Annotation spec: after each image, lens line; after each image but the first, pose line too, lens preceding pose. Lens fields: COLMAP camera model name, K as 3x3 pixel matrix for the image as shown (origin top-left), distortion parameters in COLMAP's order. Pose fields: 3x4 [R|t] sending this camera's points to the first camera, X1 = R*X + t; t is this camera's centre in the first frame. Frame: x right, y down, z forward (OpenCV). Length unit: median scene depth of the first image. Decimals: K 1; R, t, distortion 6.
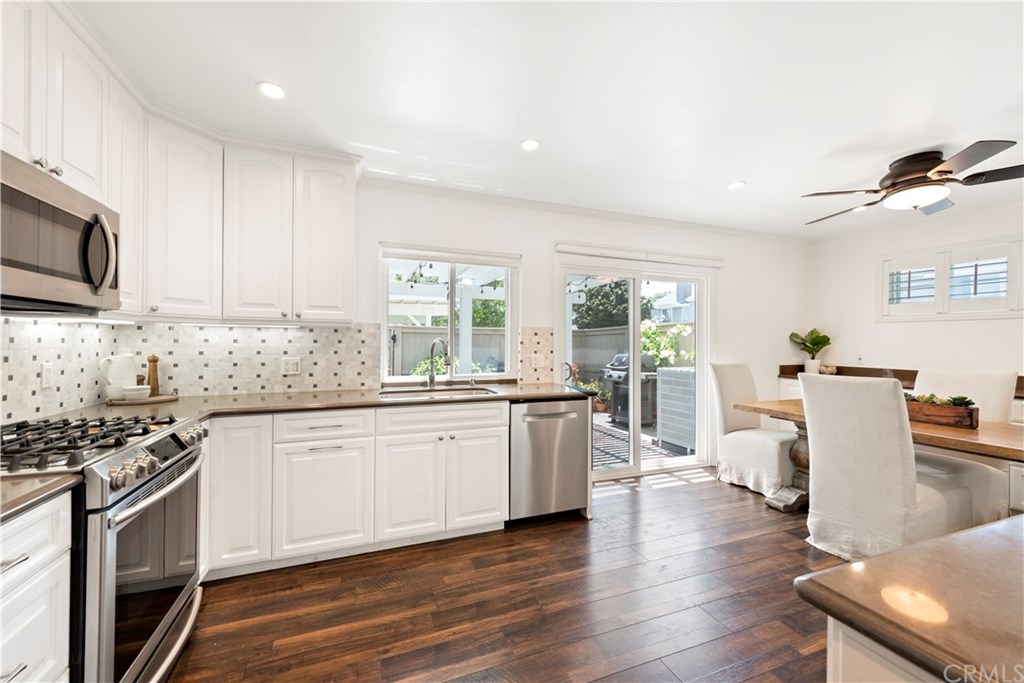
lens RADIAL K [[399.1, 0, 495.8], [0, 399.1, 342.0], [0, 0, 1]] dist [0.001485, -0.000332]
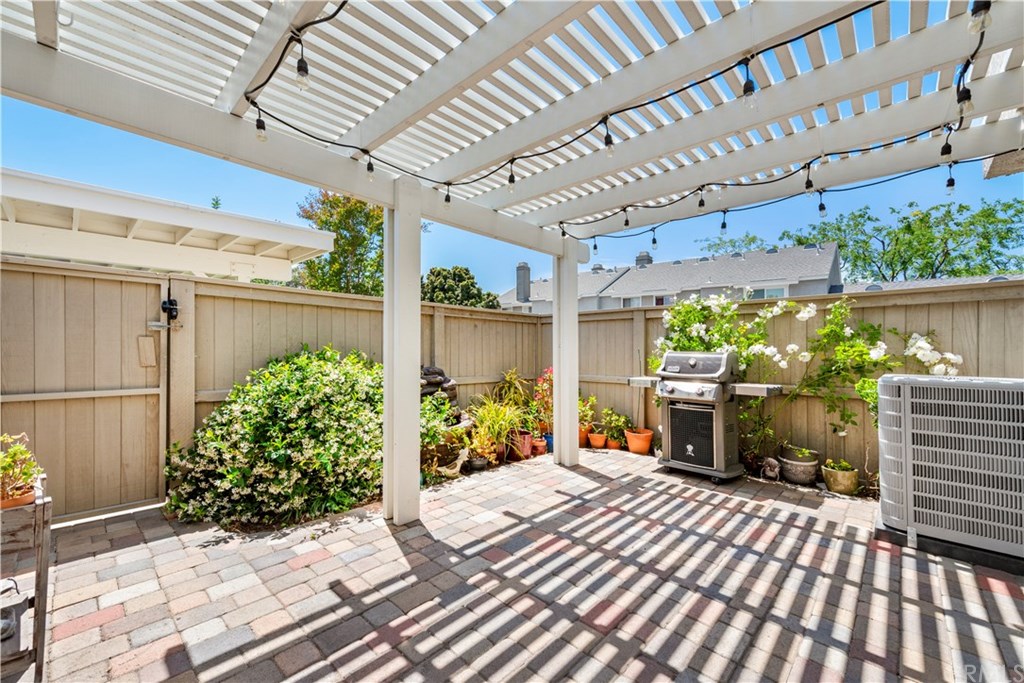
lens RADIAL K [[410.9, 0, 492.7], [0, 410.9, 344.8], [0, 0, 1]] dist [0.016169, -0.000396]
pose [[0.899883, 0.010057, 0.436016, -0.327969], [-0.012206, 0.999923, 0.002128, 0.043768], [-0.435961, -0.007237, 0.899936, 1.119962]]
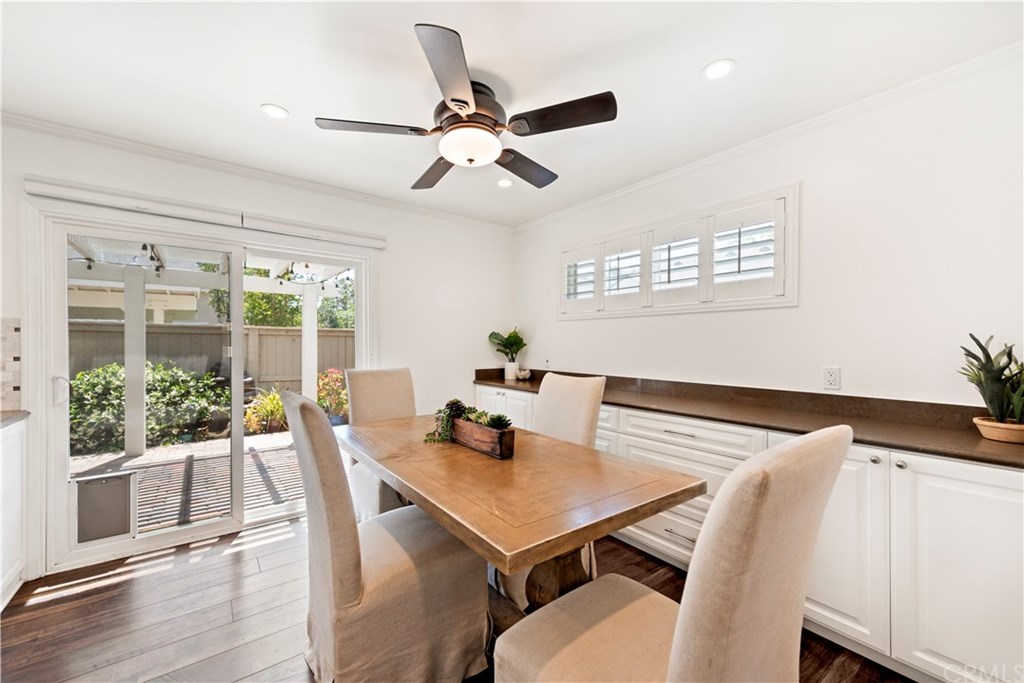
lens RADIAL K [[403.6, 0, 506.9], [0, 403.6, 345.0], [0, 0, 1]] dist [0.000863, 0.000162]
pose [[0.953838, -0.002643, 0.300311, 0.653222], [0.001824, 0.999994, 0.003009, 0.003283], [-0.300317, -0.002322, 0.953837, 0.191927]]
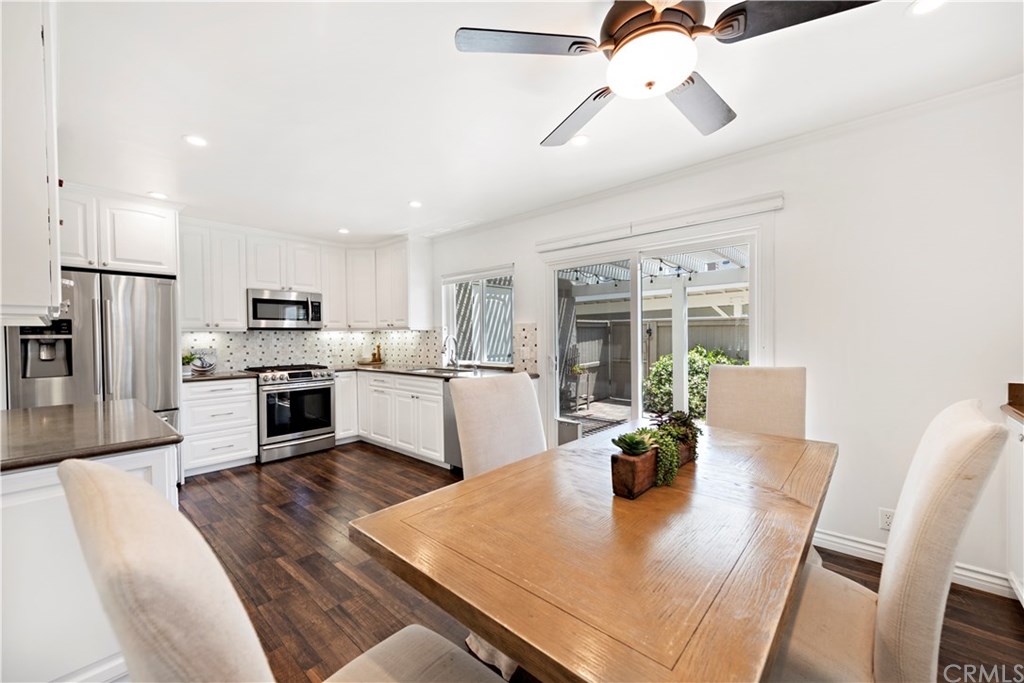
lens RADIAL K [[396.5, 0, 512.0], [0, 396.5, 341.5], [0, 0, 1]] dist [0.000989, -0.000080]
pose [[0.470282, 0.000906, -0.882516, 1.058335], [0.013085, 0.999882, 0.007999, 0.004991], [0.882419, -0.015309, 0.470215, 0.421475]]
